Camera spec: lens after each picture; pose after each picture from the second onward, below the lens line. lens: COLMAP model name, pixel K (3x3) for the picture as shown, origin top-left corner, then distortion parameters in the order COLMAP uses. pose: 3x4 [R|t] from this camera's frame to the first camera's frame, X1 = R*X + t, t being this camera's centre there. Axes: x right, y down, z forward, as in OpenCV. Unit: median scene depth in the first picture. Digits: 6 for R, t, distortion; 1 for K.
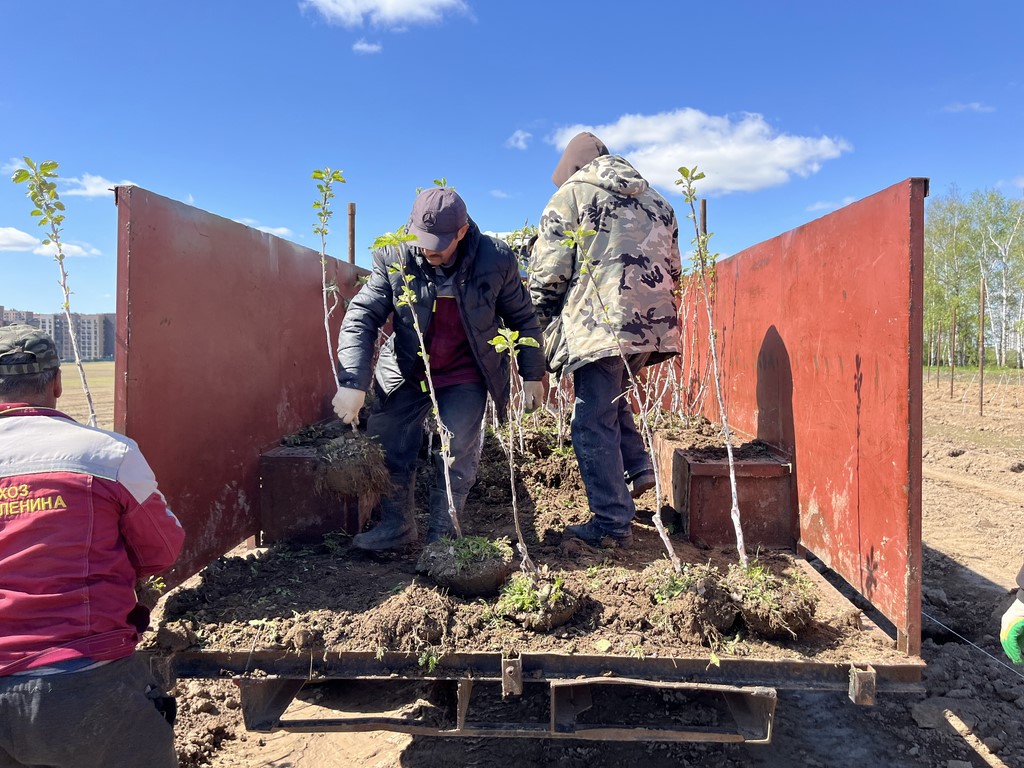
lens RADIAL K [[778.9, 0, 510.9], [0, 778.9, 385.1], [0, 0, 1]] dist [0.058613, -0.075154]
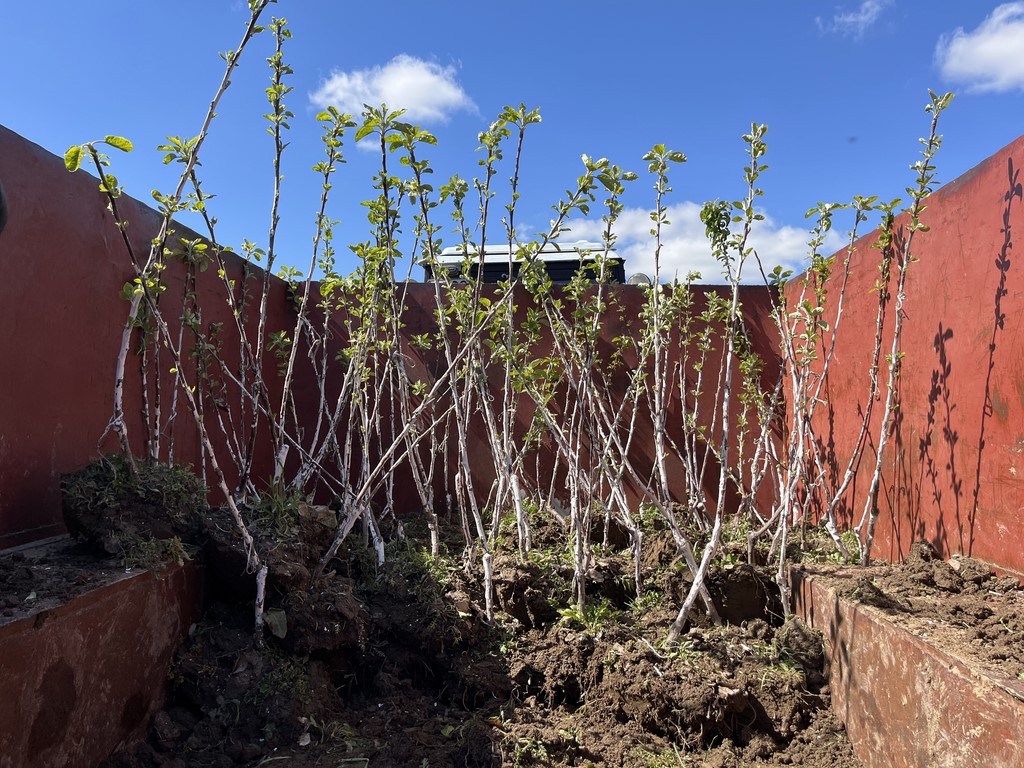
lens RADIAL K [[778.9, 0, 513.5], [0, 778.9, 382.8], [0, 0, 1]] dist [0.058613, -0.075154]
pose [[0.999850, 0.016502, 0.005235, 0.023398], [-0.015725, 0.992130, -0.124219, 0.012631], [-0.007244, 0.124119, 0.992241, 0.553790]]
